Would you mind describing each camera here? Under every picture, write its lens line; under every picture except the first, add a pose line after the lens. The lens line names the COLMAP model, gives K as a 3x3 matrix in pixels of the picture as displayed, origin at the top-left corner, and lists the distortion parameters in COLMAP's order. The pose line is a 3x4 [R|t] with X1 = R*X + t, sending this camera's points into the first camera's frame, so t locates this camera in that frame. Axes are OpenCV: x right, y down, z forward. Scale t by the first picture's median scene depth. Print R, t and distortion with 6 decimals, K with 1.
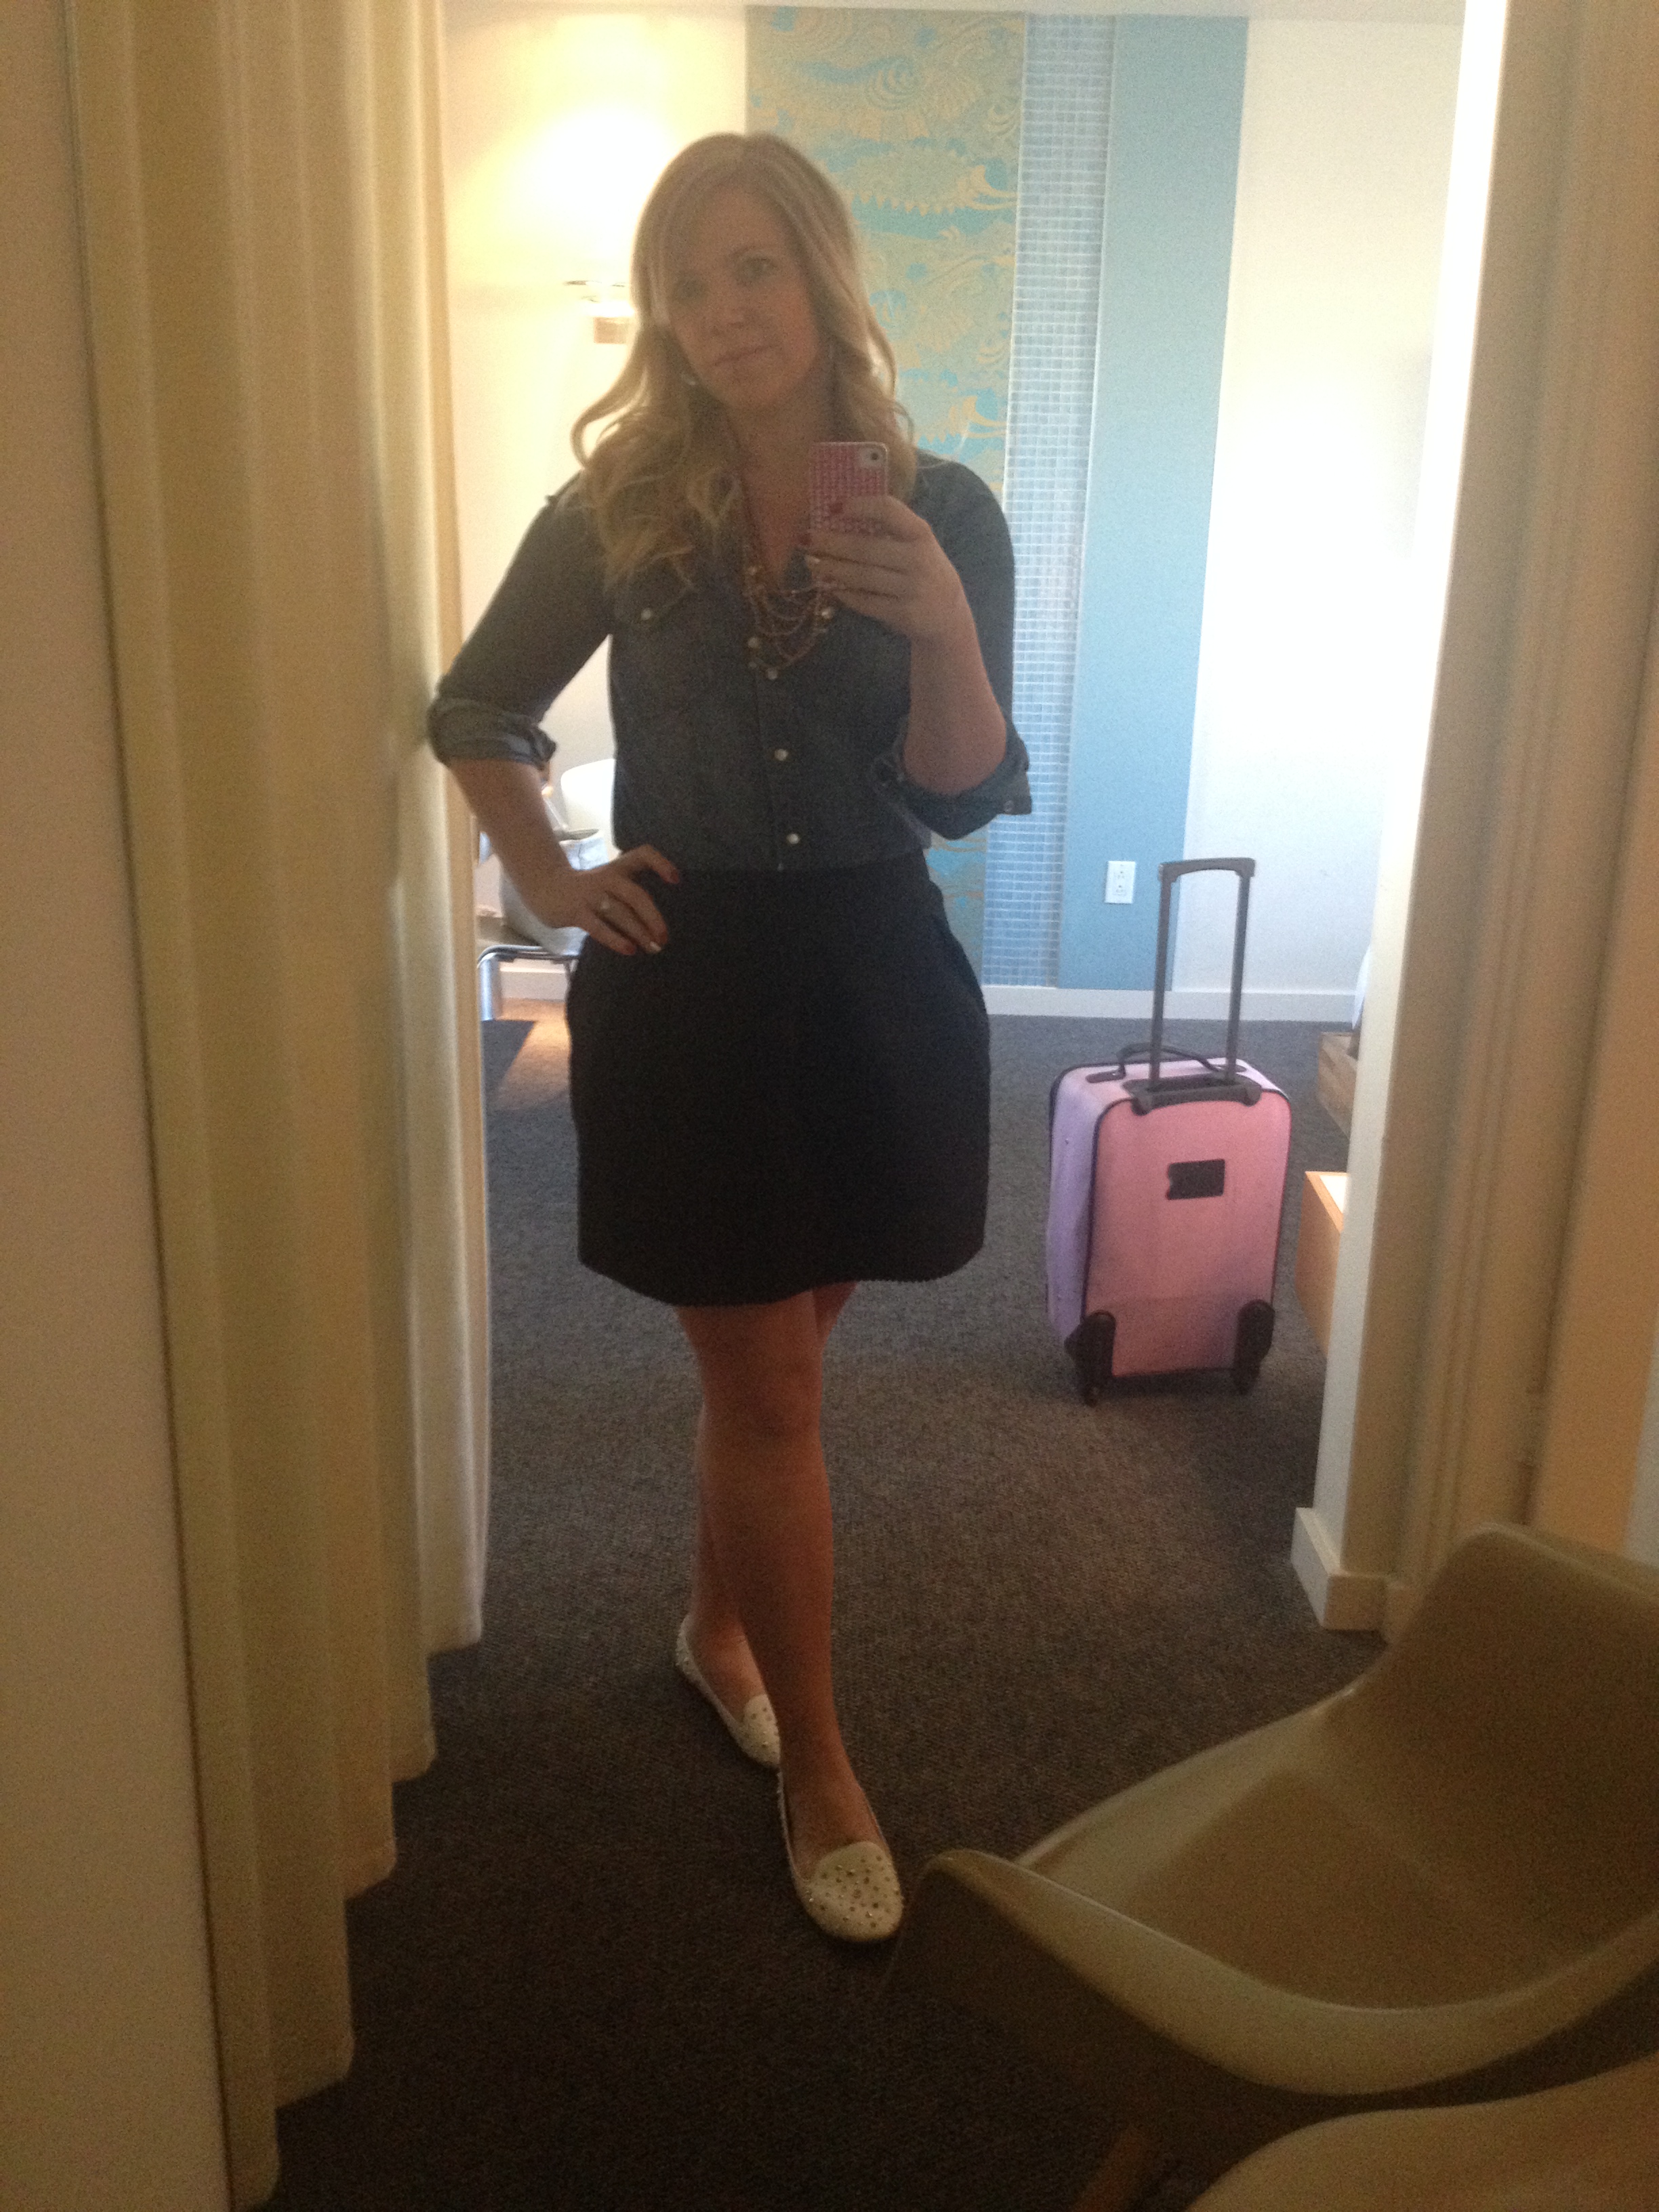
lens RADIAL K [[2255.3, 0, 832.8], [0, 2255.3, 1105.5], [0, 0, 1]] dist [0.048205, 0.000000]
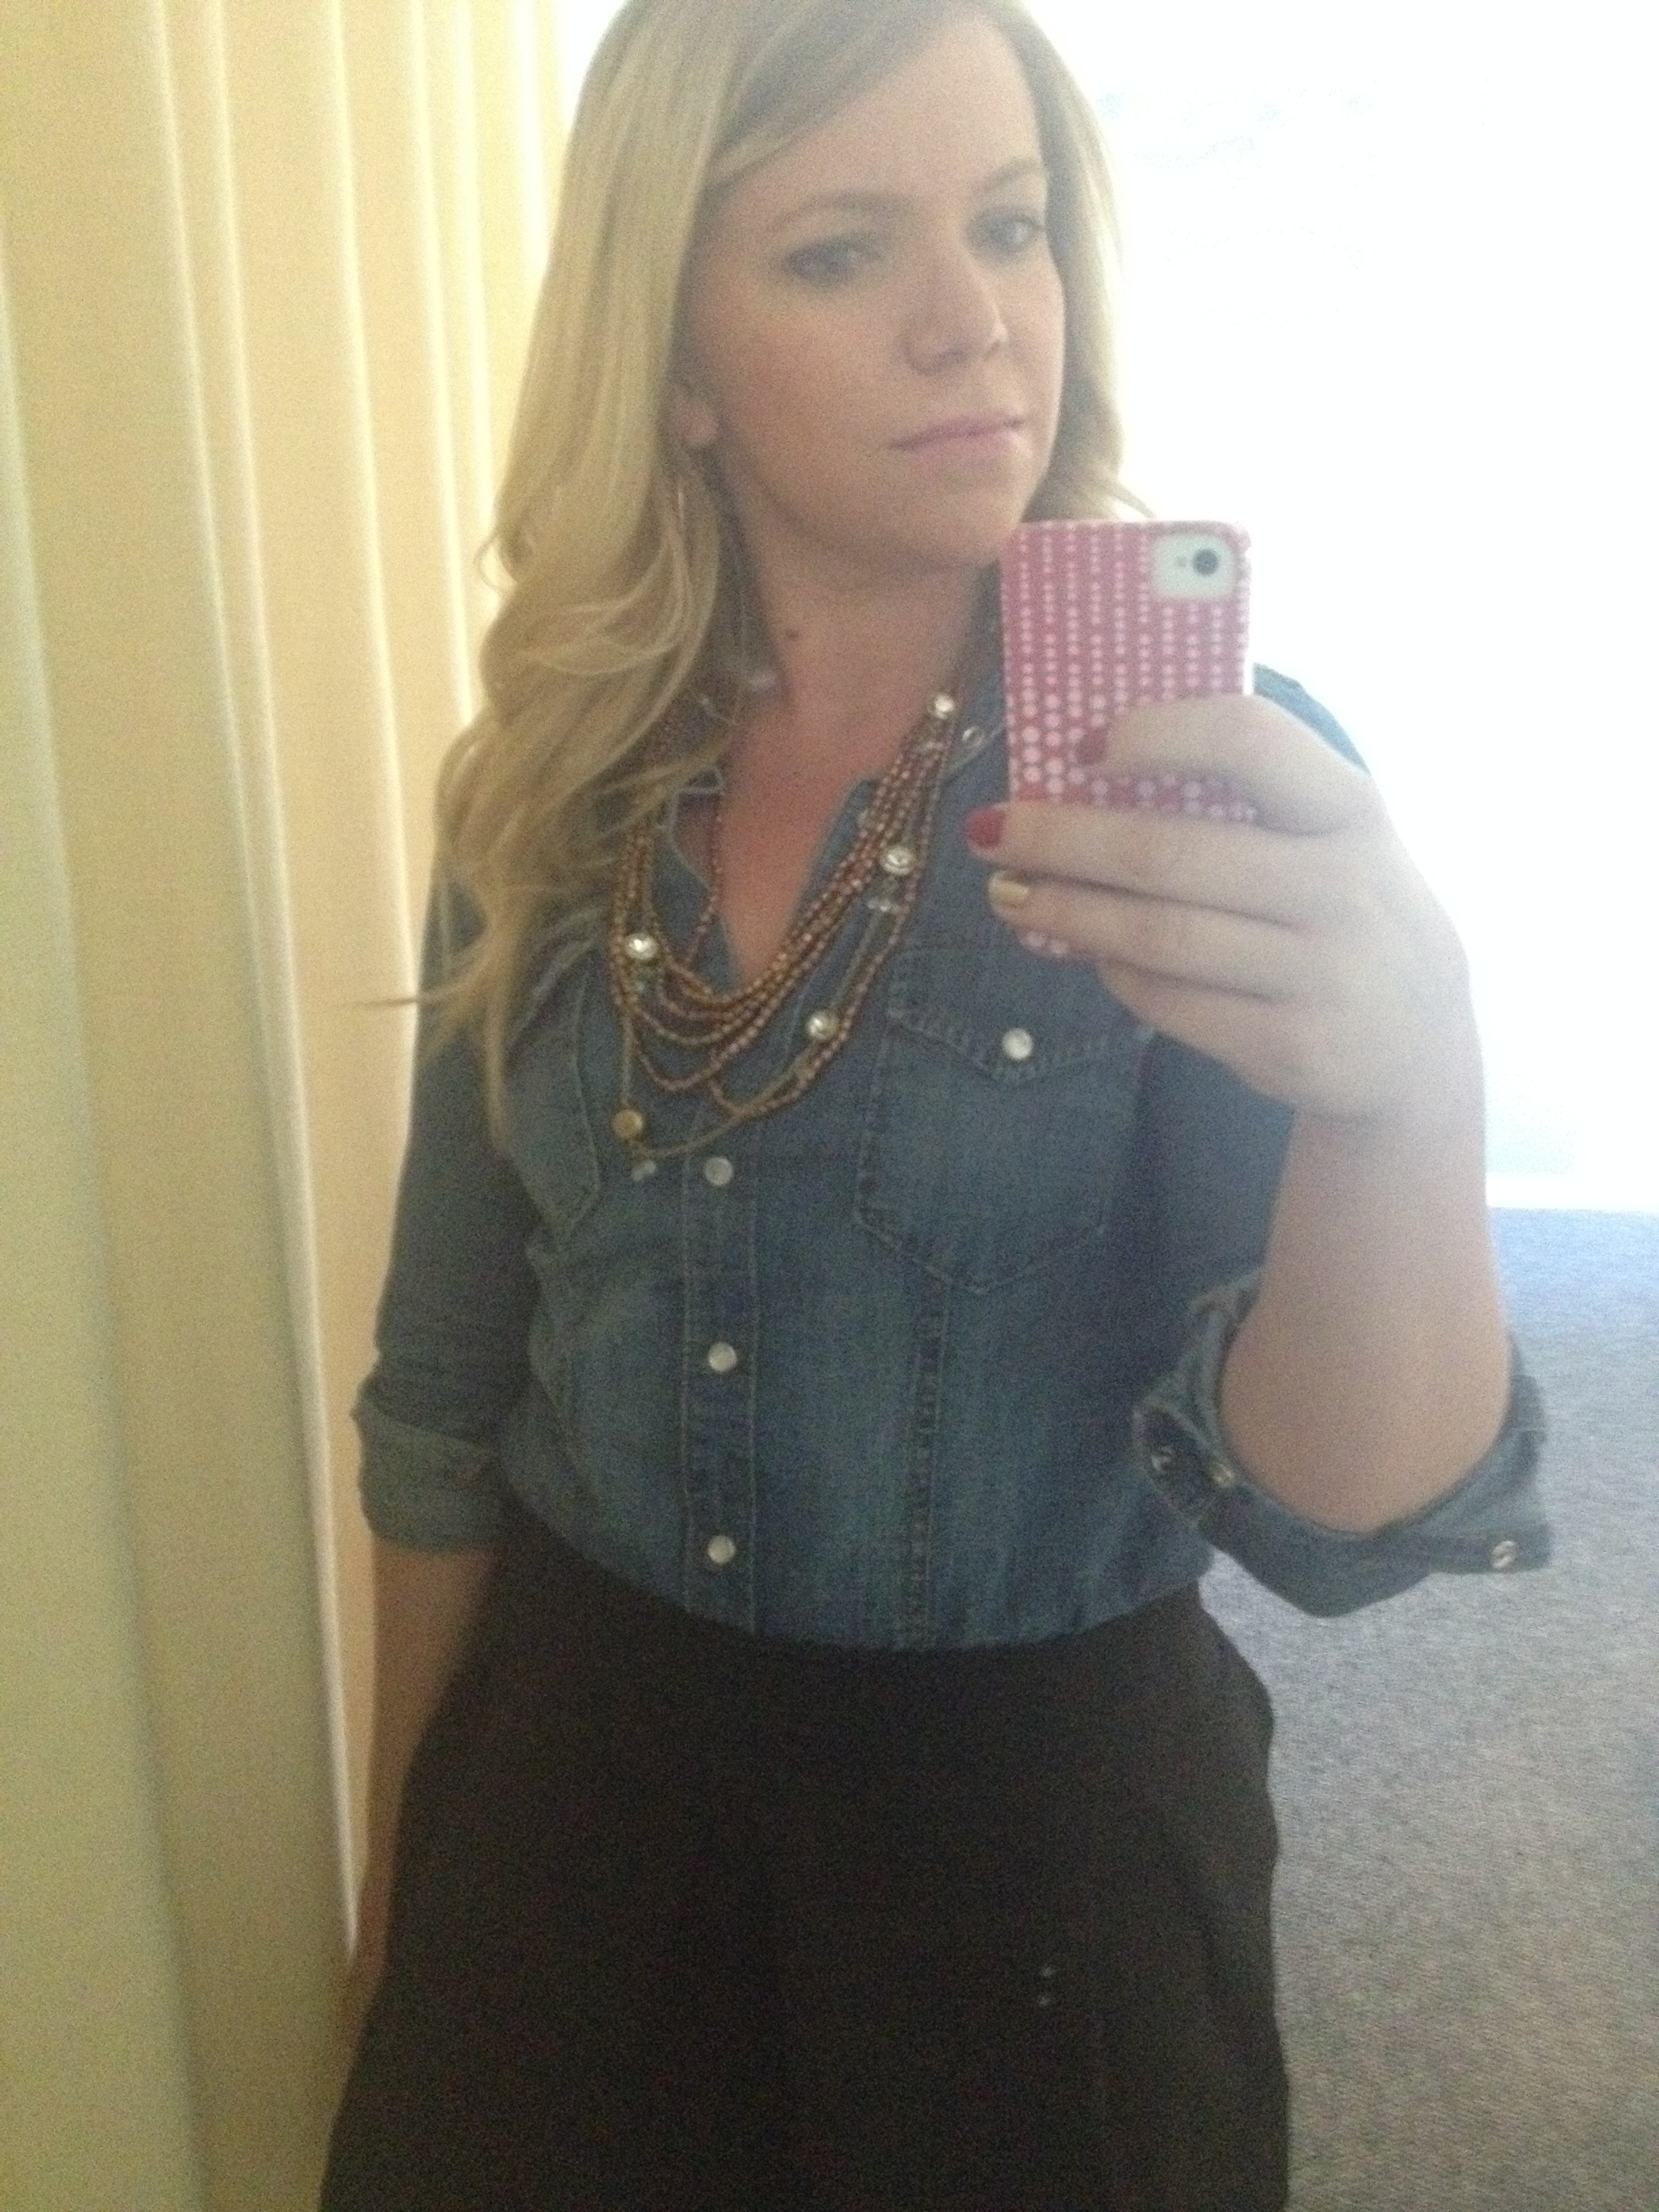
lens RADIAL K [[2255.3, 0, 829.0], [0, 2255.3, 1108.8], [0, 0, 1]] dist [0.048205, 0.000000]
pose [[0.987521, -0.010101, -0.157166, 0.007528], [0.001414, 0.998470, -0.055284, -0.057621], [0.157484, 0.054372, 0.986024, 0.188730]]
